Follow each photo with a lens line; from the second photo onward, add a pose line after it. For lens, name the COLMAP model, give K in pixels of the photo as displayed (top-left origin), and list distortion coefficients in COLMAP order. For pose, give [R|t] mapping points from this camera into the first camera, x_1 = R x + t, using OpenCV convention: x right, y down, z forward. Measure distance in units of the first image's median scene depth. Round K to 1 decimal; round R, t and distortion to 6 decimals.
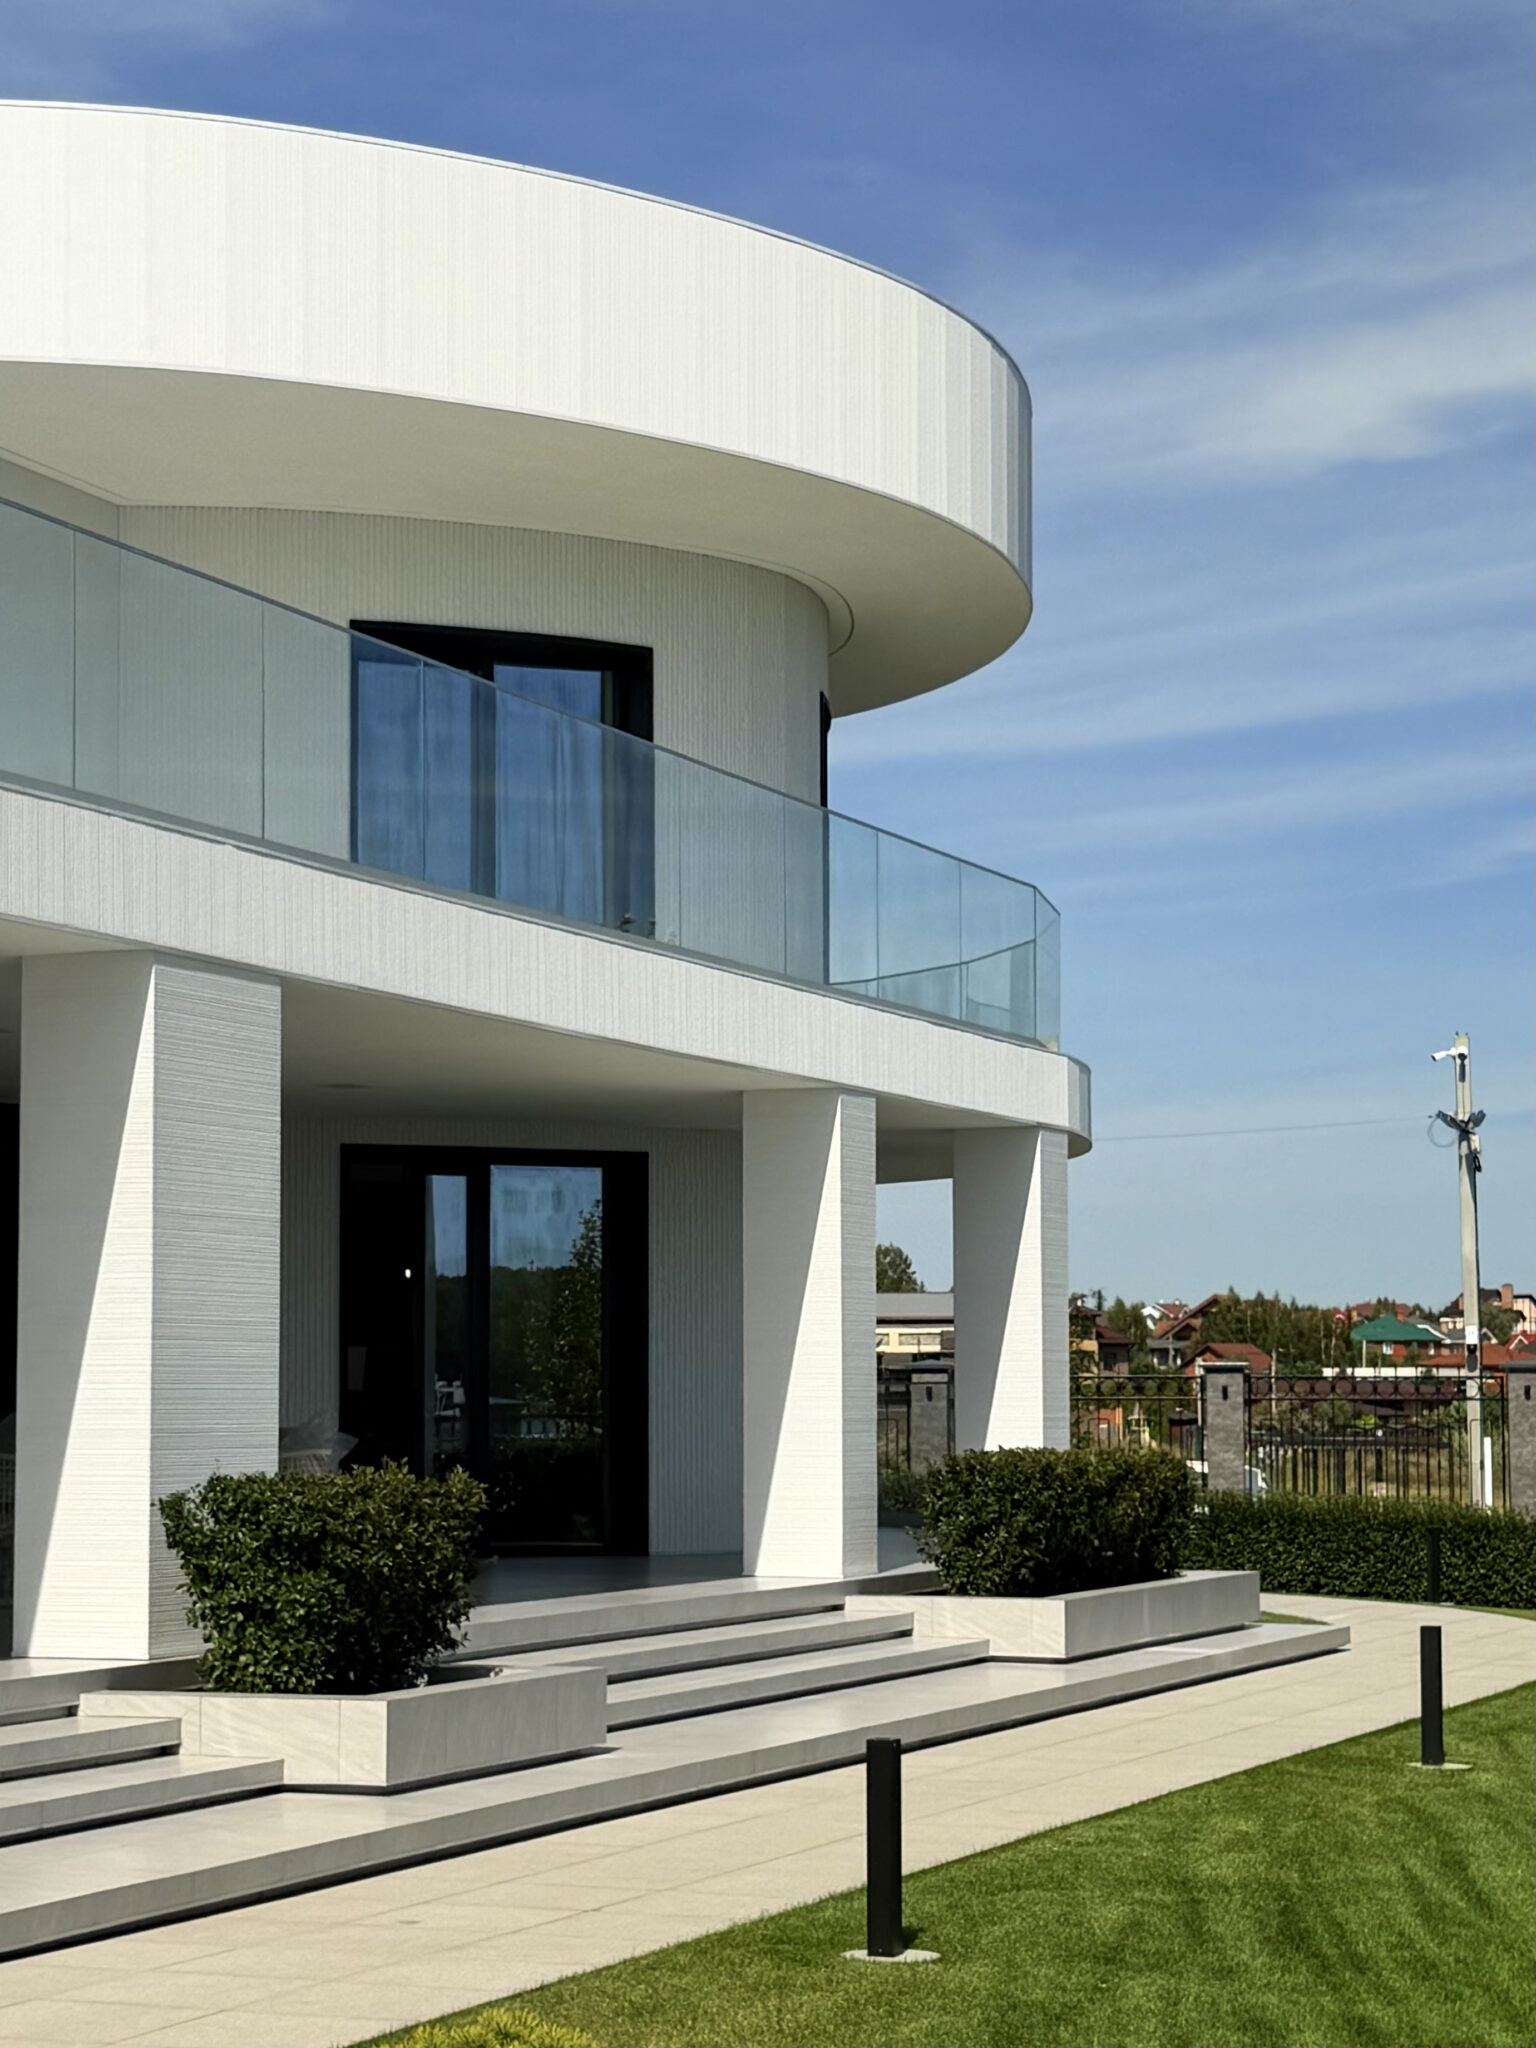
lens RADIAL K [[2773.6, 0, 781.2], [0, 2773.6, 1156.2], [0, 0, 1]] dist [0.057178, 0.000000]
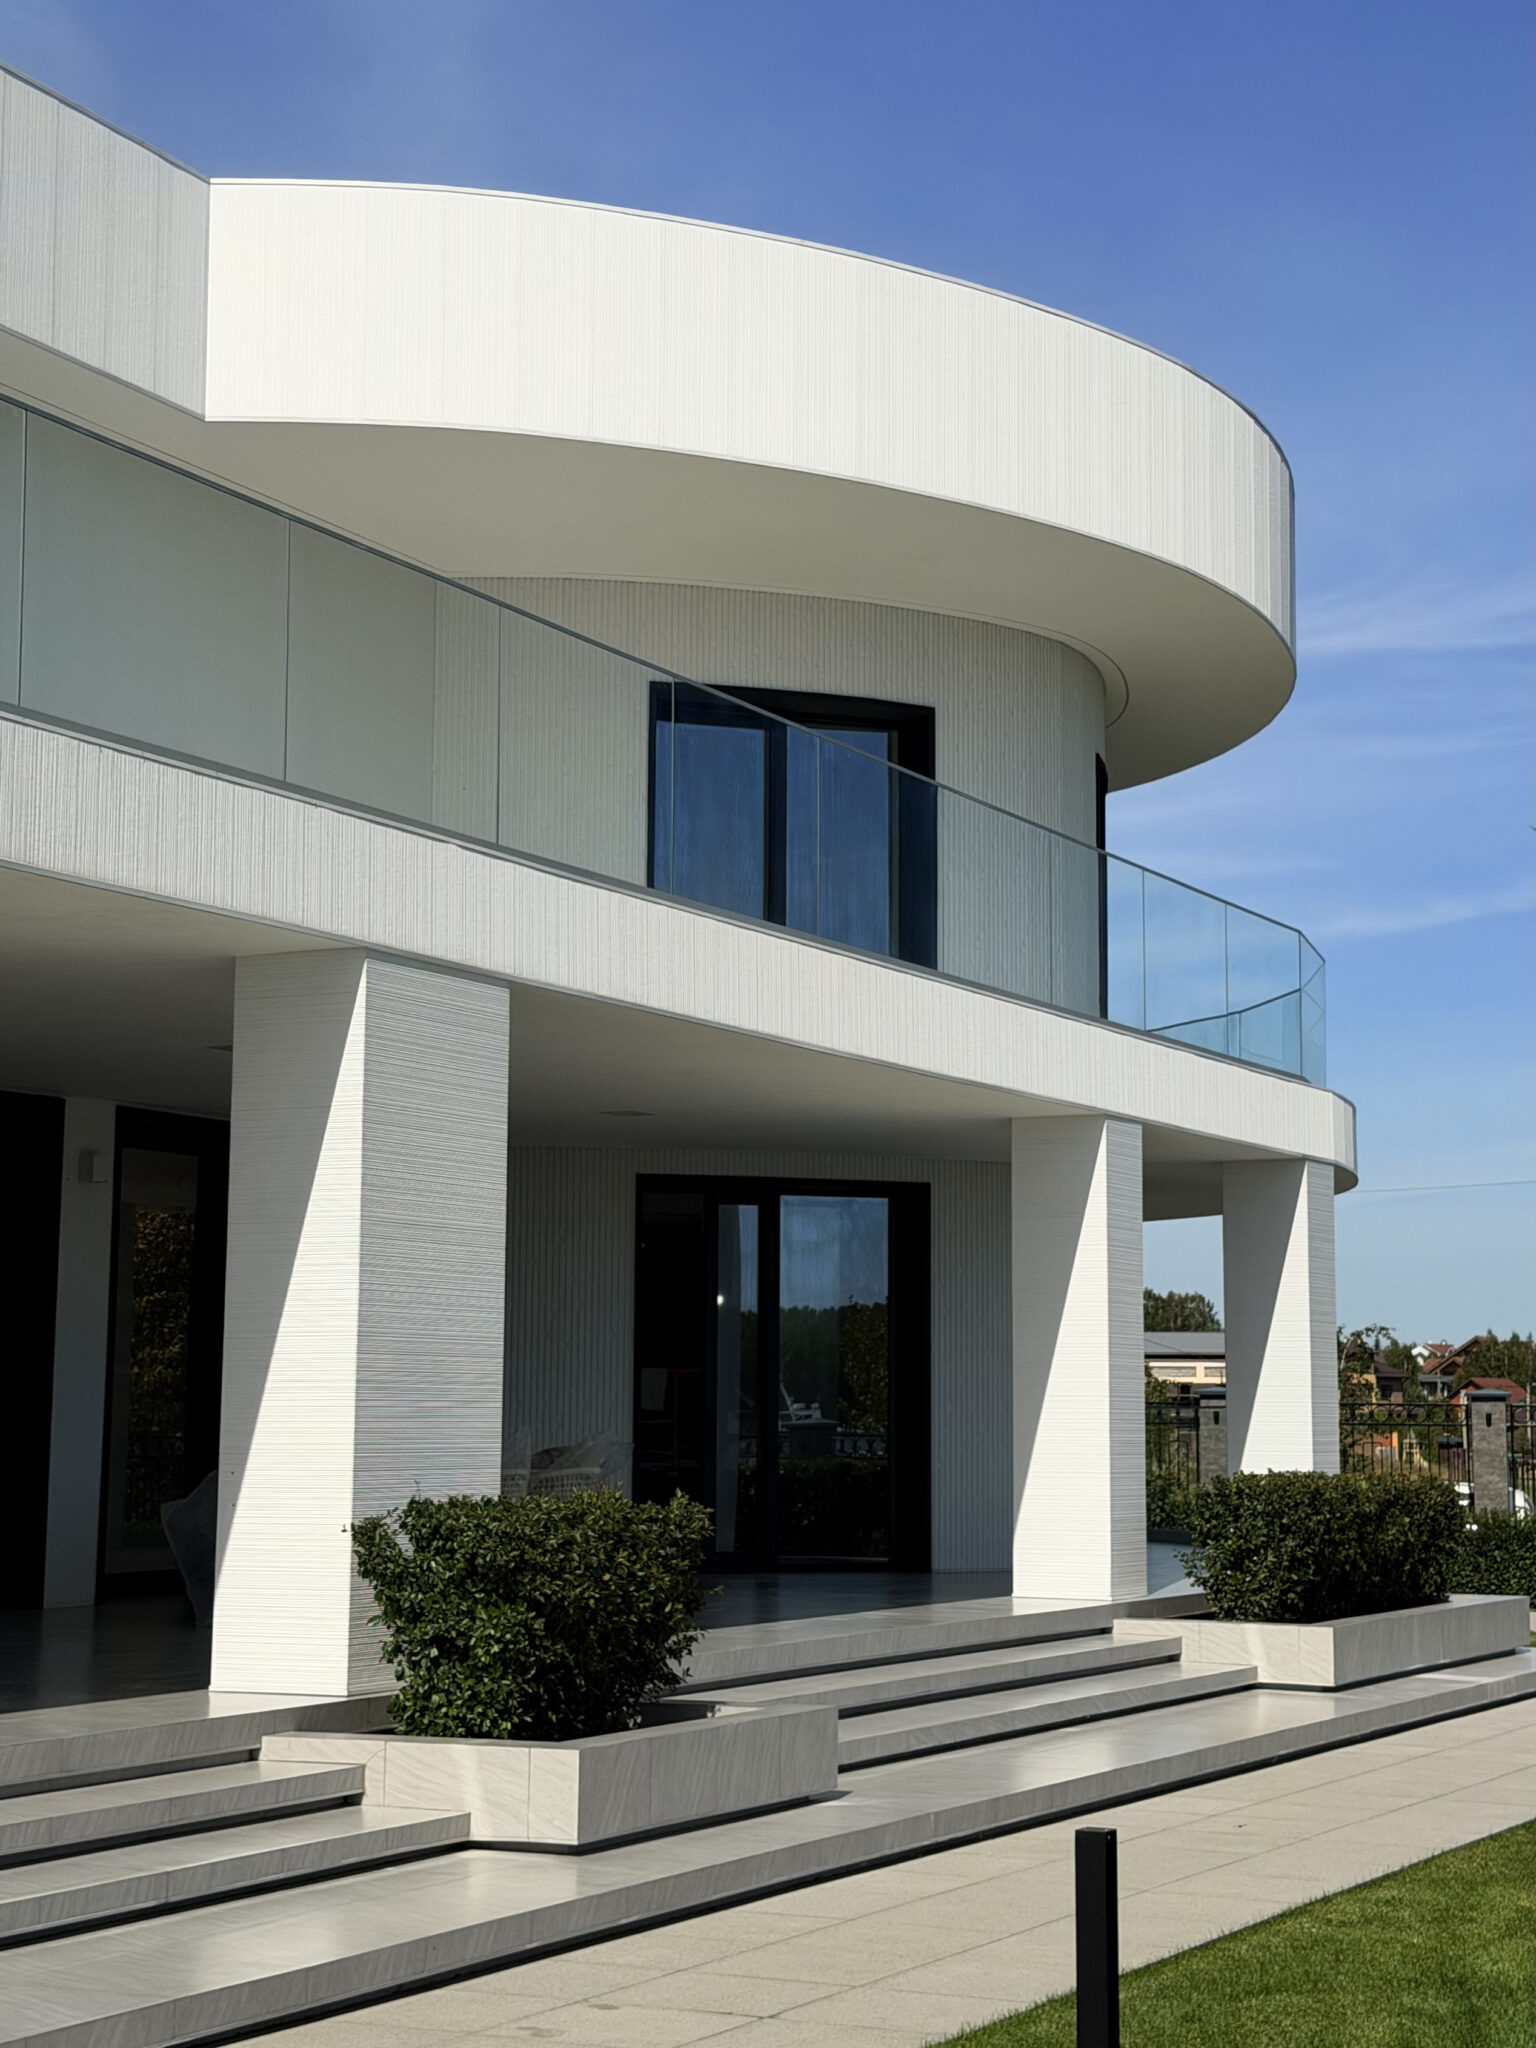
lens RADIAL K [[3350.1, 0, 776.5], [0, 3350.1, 921.7], [0, 0, 1]] dist [0.091548, 0.000000]
pose [[0.998619, -0.002110, -0.052491, -0.032326], [-0.001036, 0.998208, -0.059839, -0.019838], [0.052523, 0.059811, 0.996827, -0.224366]]
